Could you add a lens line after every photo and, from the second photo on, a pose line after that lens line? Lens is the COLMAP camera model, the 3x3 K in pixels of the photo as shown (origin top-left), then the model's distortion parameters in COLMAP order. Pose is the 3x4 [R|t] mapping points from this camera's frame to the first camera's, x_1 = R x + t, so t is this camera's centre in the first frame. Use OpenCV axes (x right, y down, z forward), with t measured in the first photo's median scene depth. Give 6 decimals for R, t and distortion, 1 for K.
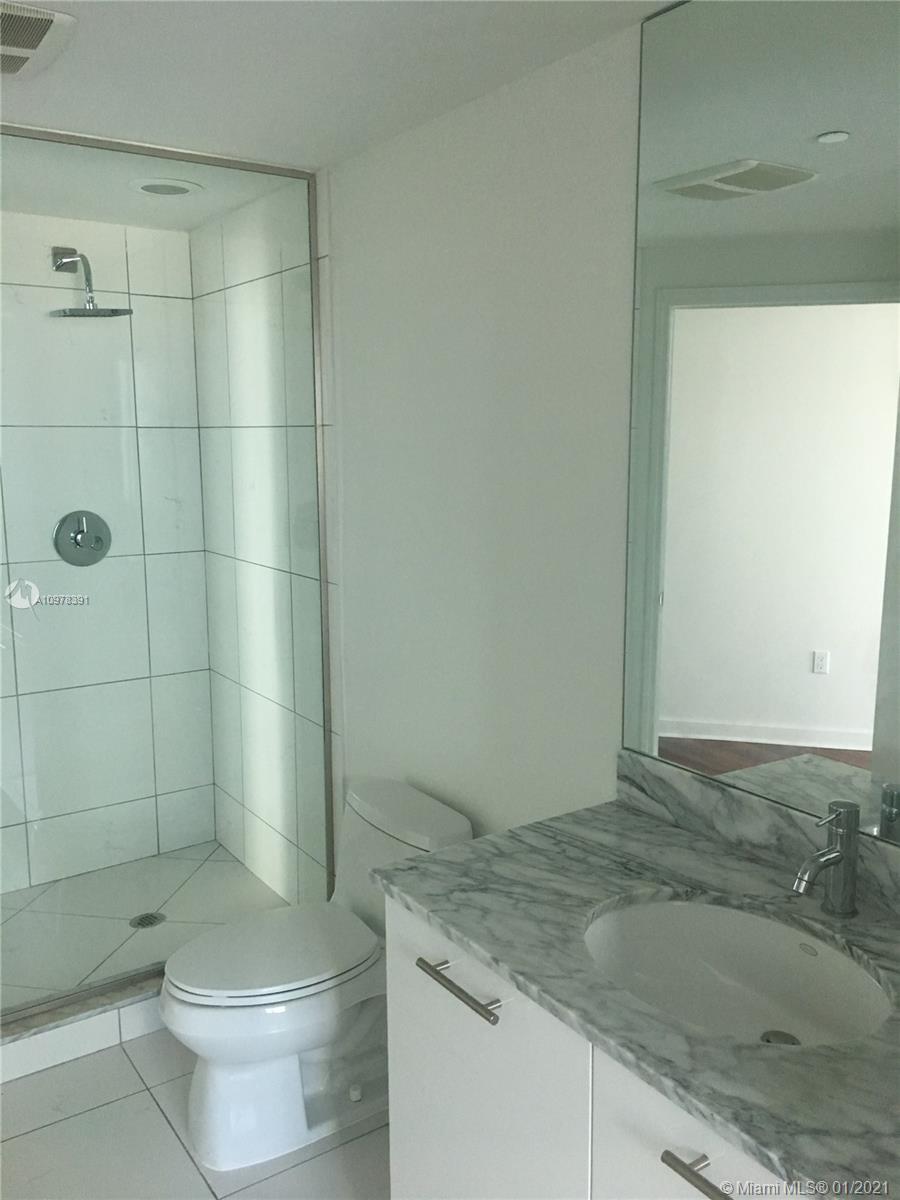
lens RADIAL K [[1025.3, 0, 450.0], [0, 1025.3, 600.0], [0, 0, 1]] dist [0.086303, -0.098646]
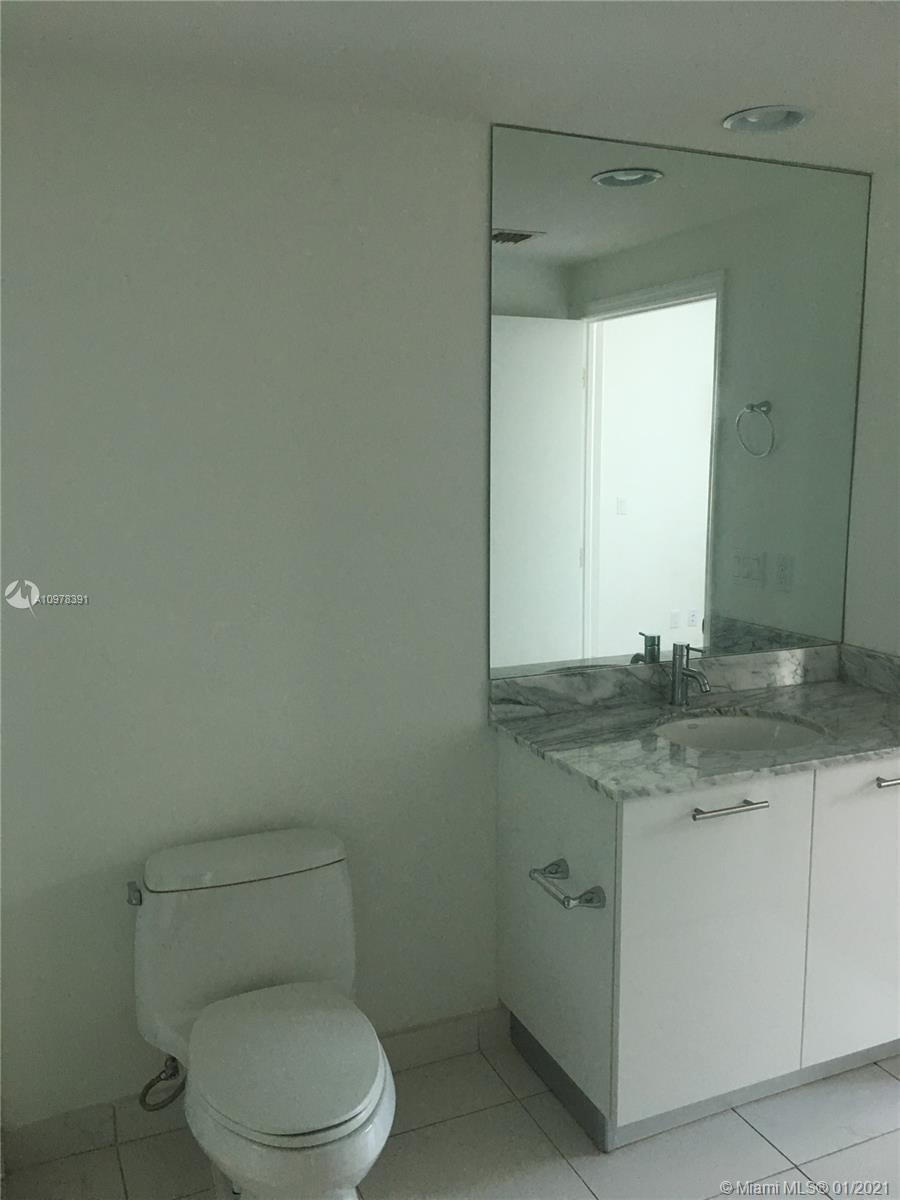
lens RADIAL K [[1025.3, 0, 450.0], [0, 1025.3, 600.0], [0, 0, 1]] dist [0.086303, -0.098646]
pose [[0.170047, -0.146367, 0.974505, -1.235582], [0.158314, 0.980120, 0.119585, -0.133537], [-0.972636, 0.133943, 0.189838, 0.910092]]
